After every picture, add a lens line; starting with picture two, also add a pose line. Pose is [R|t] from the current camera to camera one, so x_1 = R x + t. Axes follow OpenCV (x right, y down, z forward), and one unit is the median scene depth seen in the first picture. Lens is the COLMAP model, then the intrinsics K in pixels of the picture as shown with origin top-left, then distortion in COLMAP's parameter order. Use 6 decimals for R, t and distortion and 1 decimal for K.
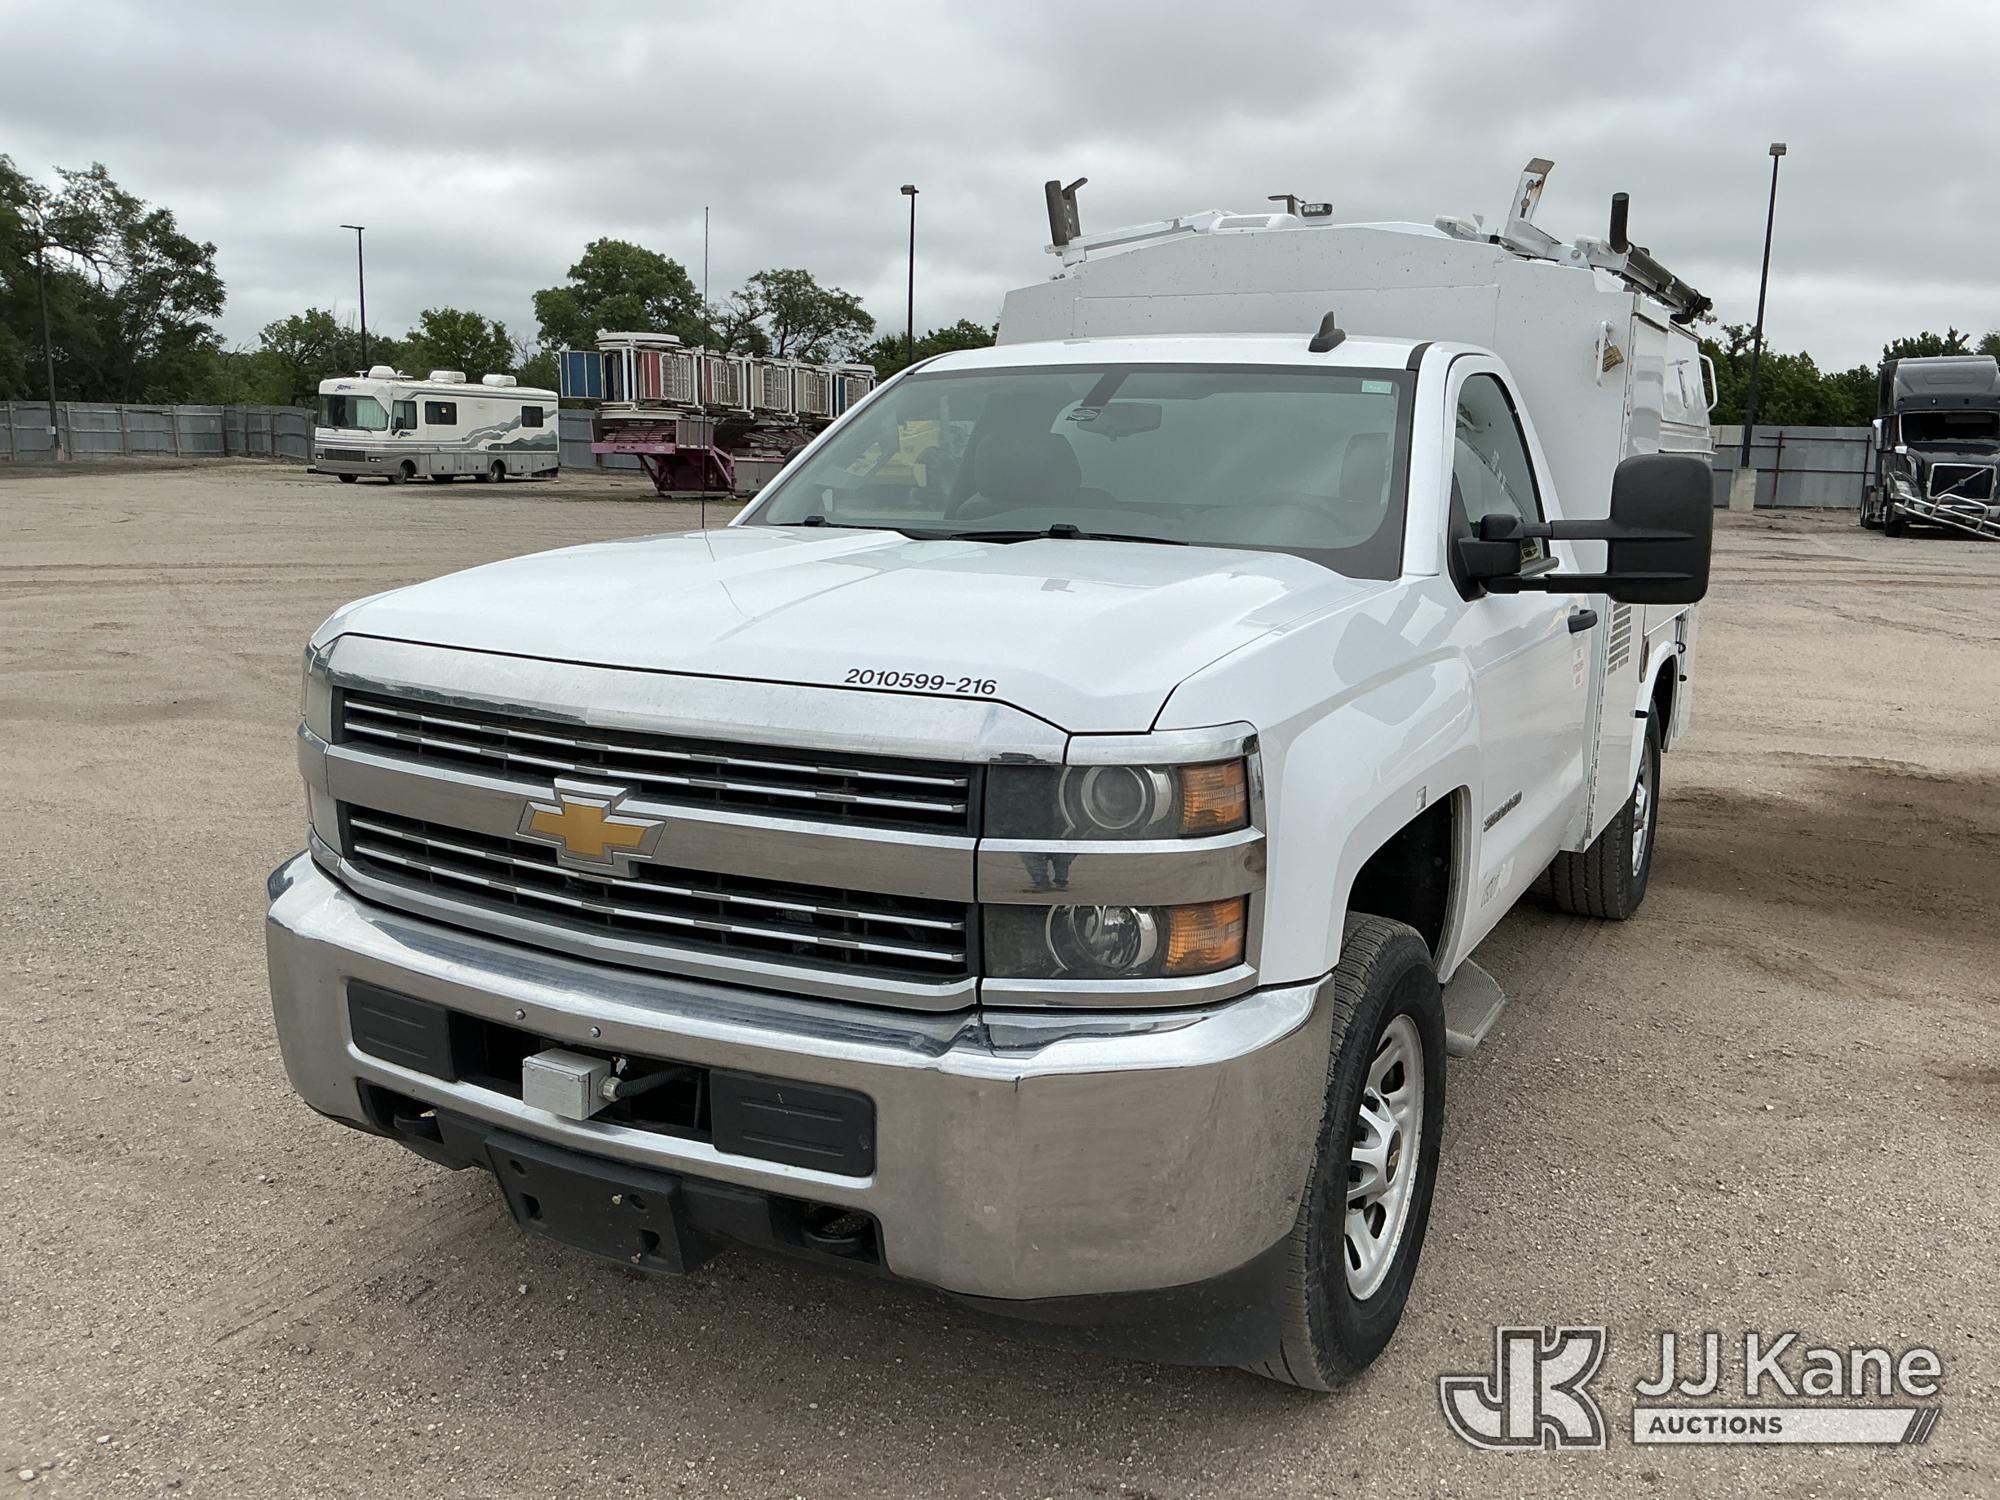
lens RADIAL K [[1764.1, 0, 990.9], [0, 1764.1, 736.8], [0, 0, 1]] dist [0.005599, -0.036625]
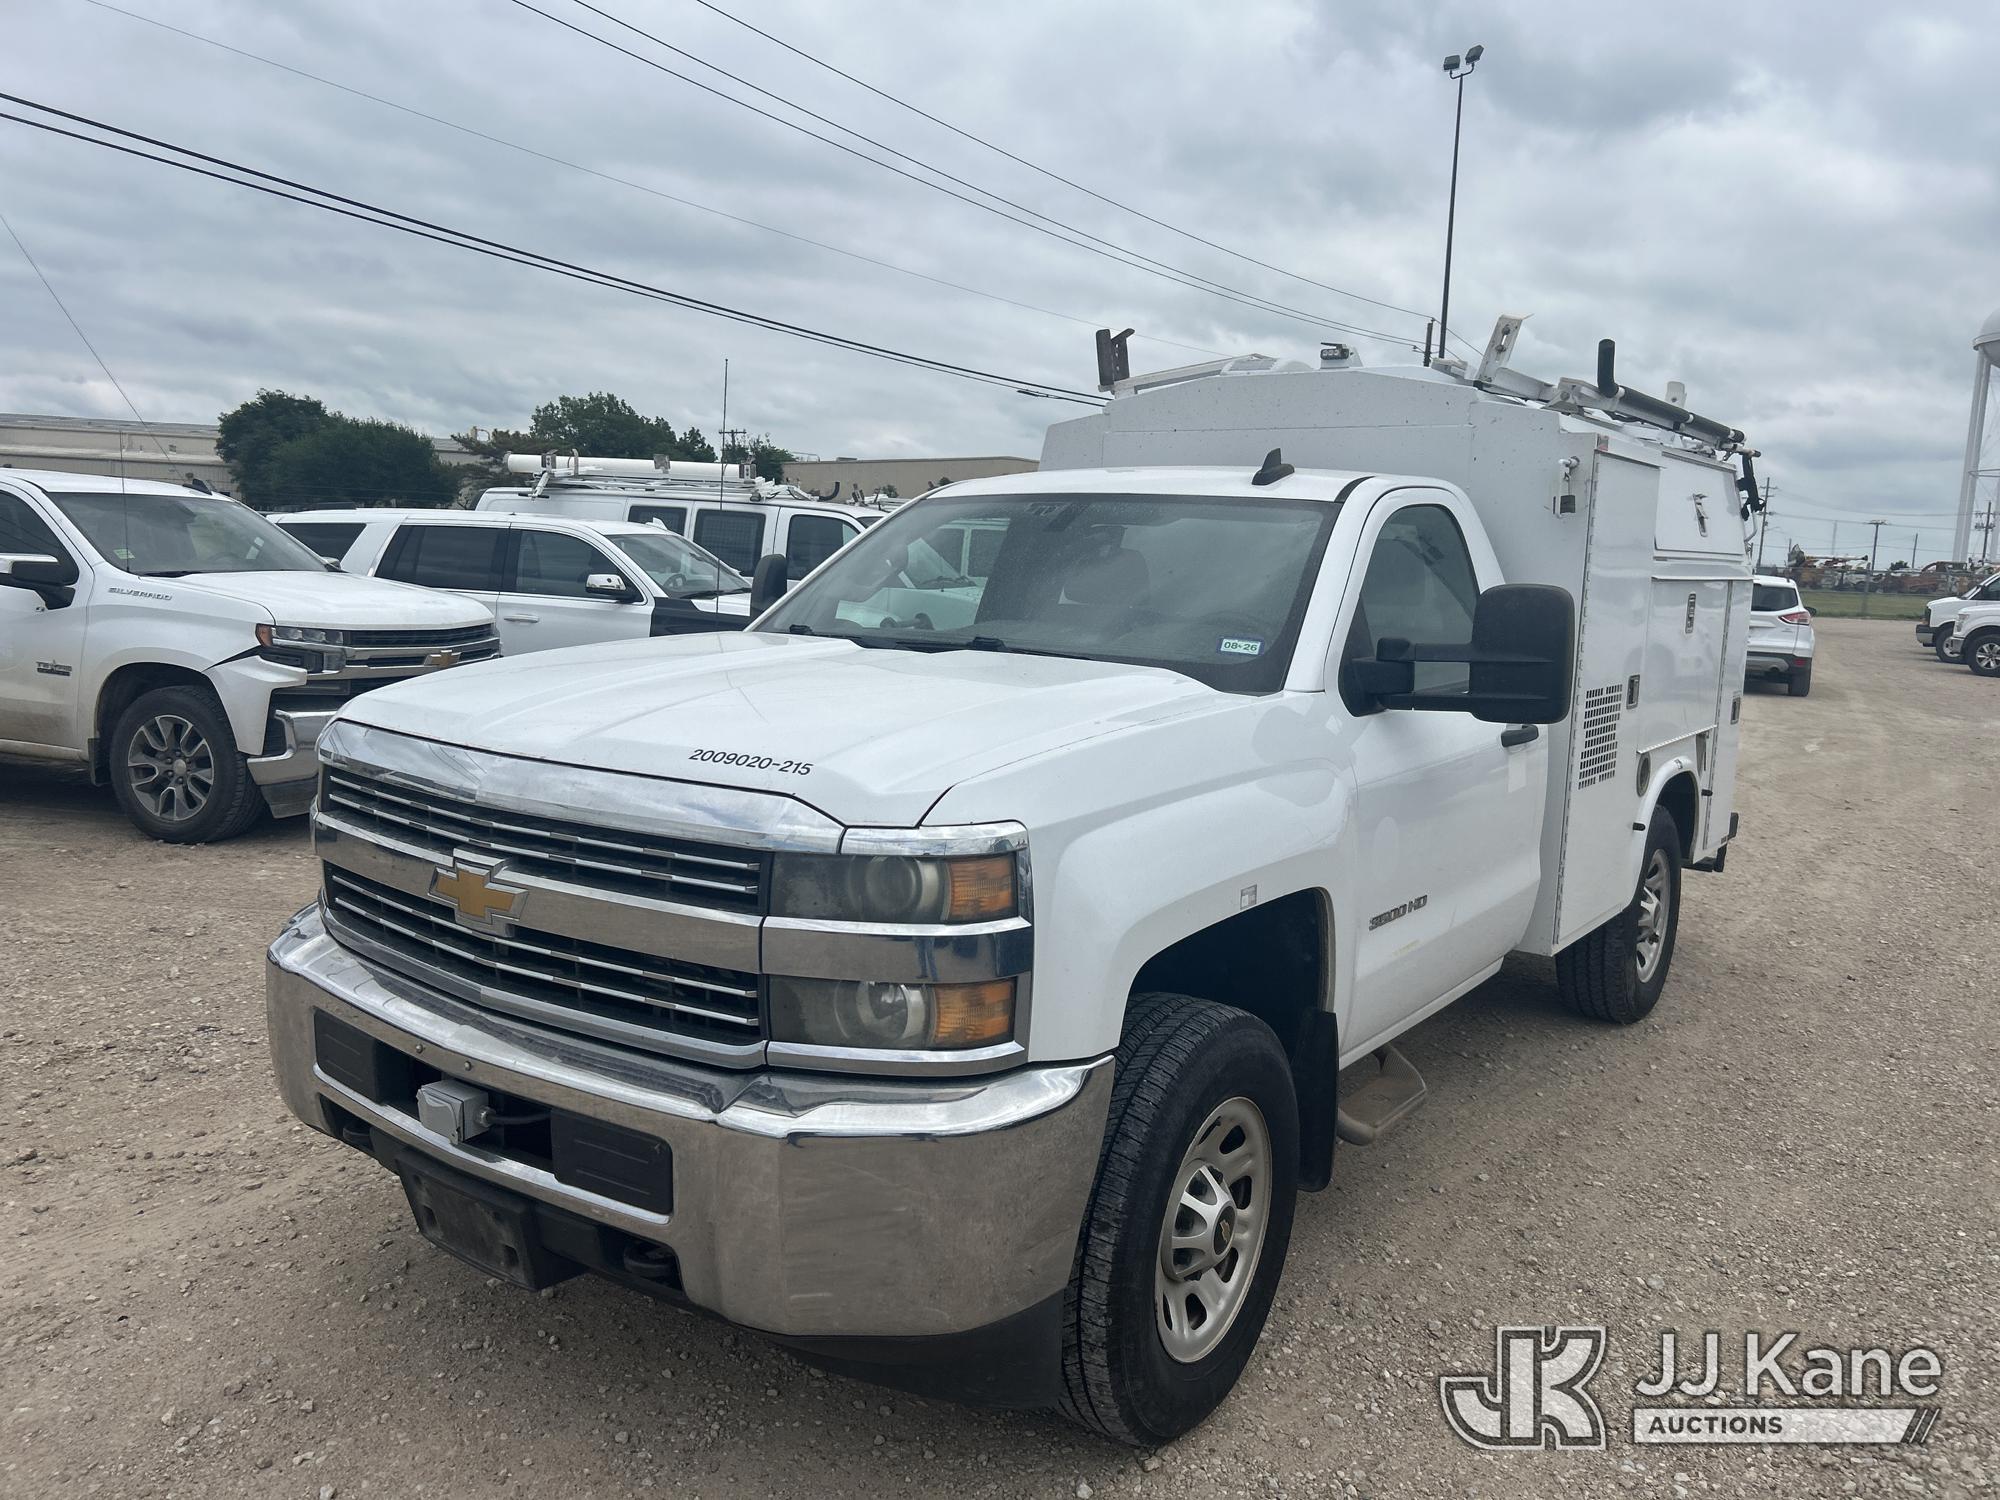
lens RADIAL K [[1594.1, 0, 983.7], [0, 1594.1, 737.5], [0, 0, 1]] dist [-0.000135, -0.014230]
pose [[0.988677, 0.028761, -0.147279, 0.244641], [-0.036268, 0.998162, -0.048545, -0.010606], [0.145612, 0.053337, 0.987903, 0.006500]]
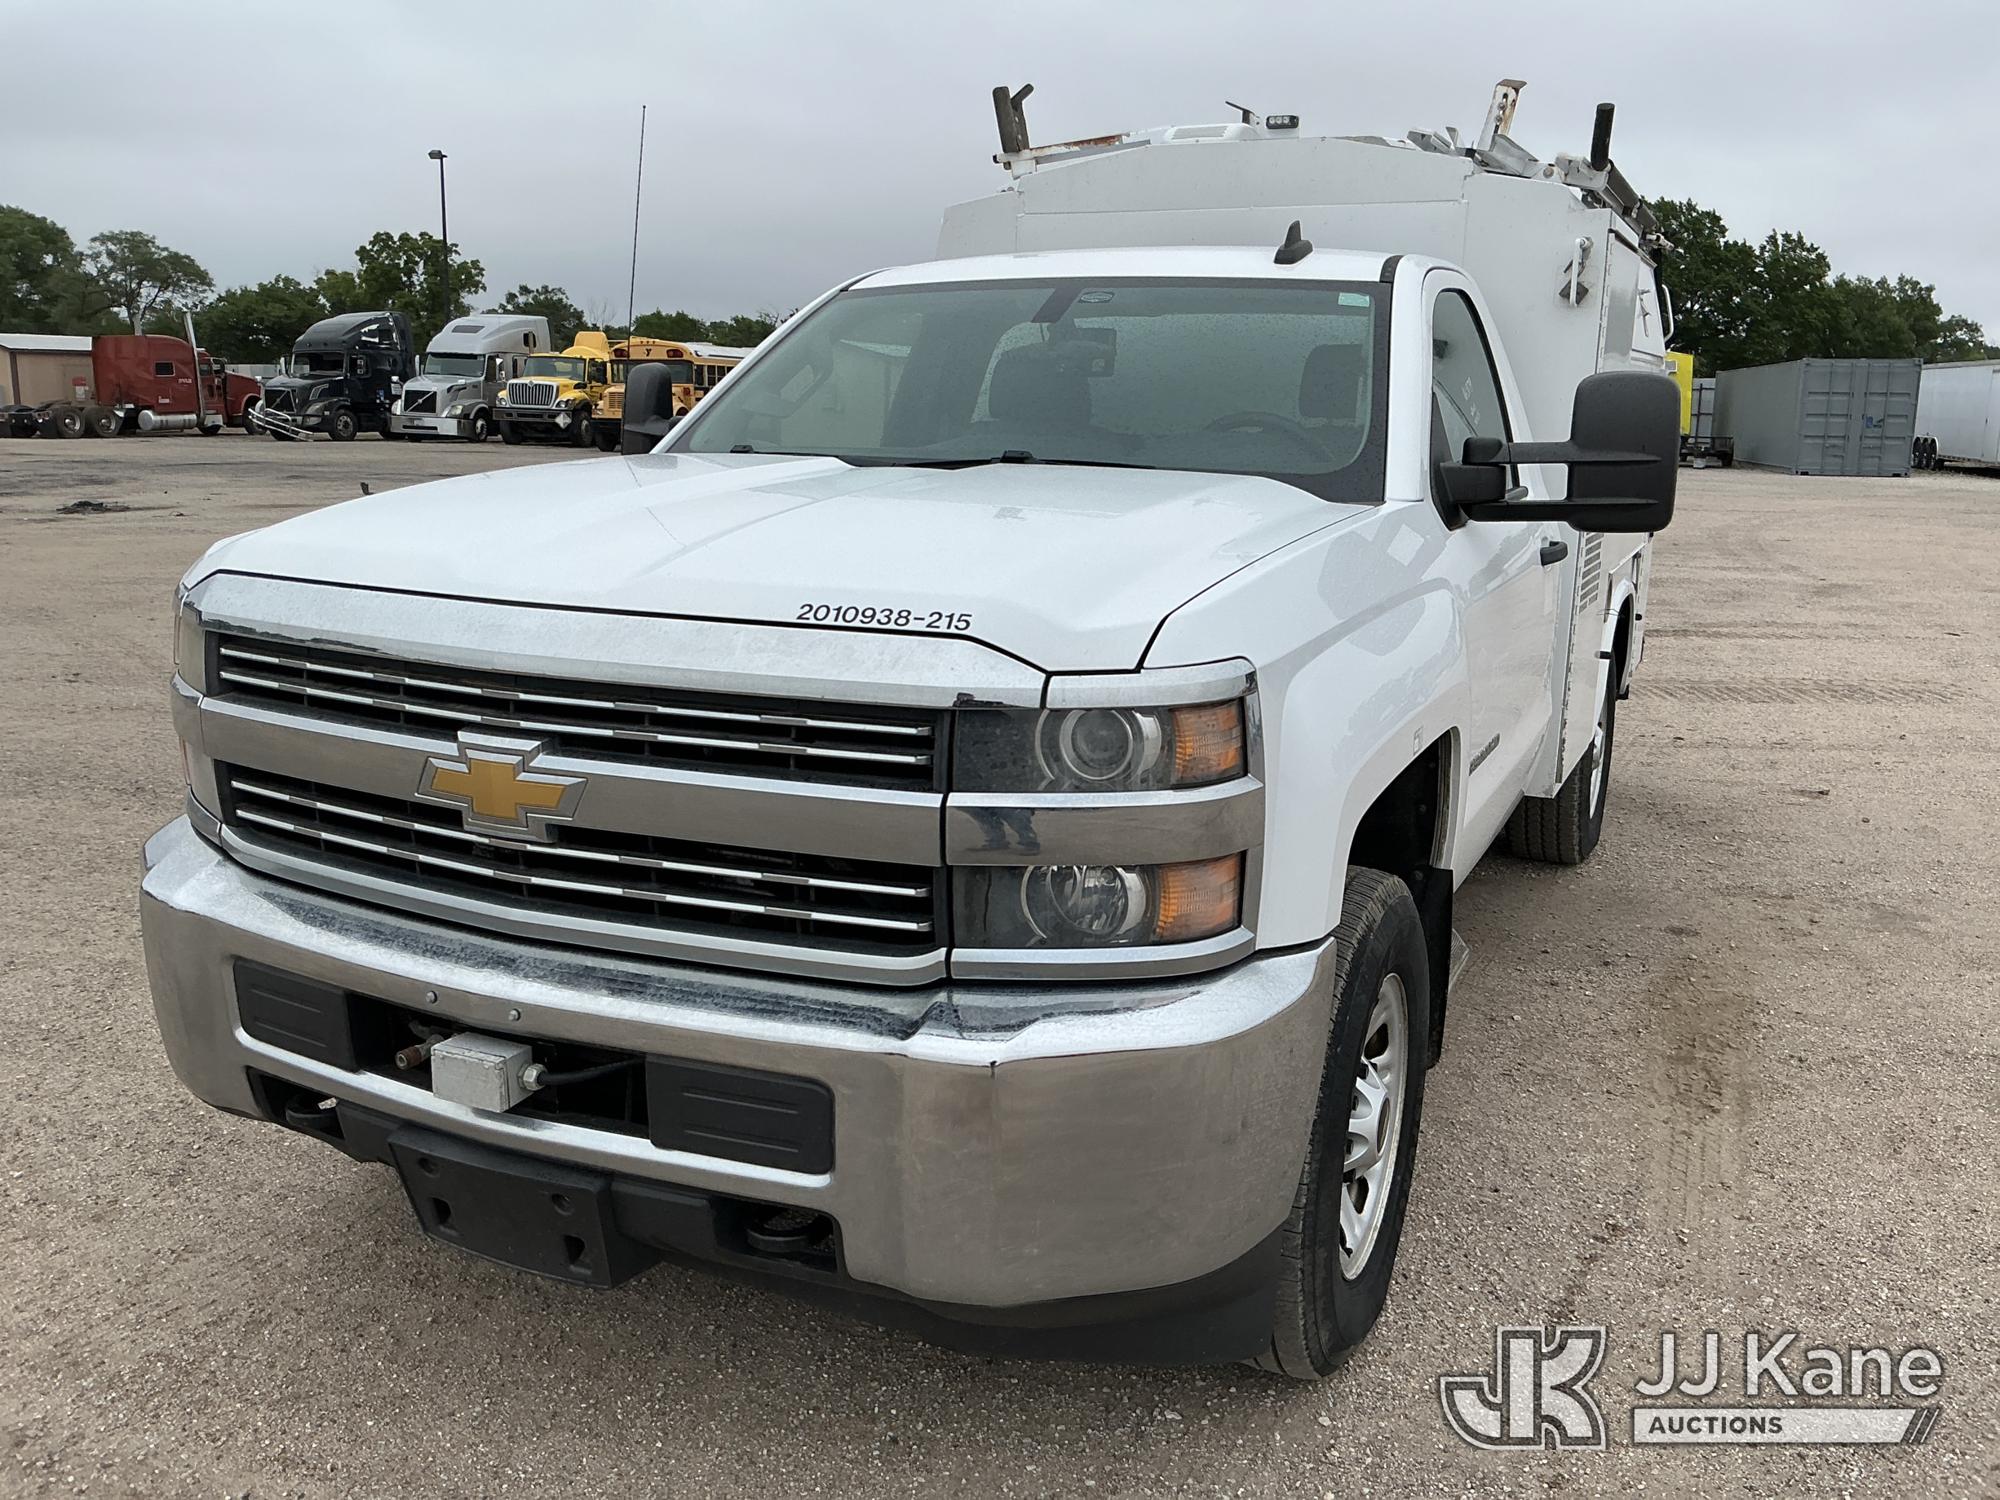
lens RADIAL K [[1764.1, 0, 1015.4], [0, 1764.1, 763.9], [0, 0, 1]] dist [0.005599, -0.036625]
pose [[0.998200, -0.013073, 0.058529, -0.020970], [0.010502, 0.998975, 0.044019, 0.003885], [-0.059045, -0.043325, 0.997315, 0.102142]]
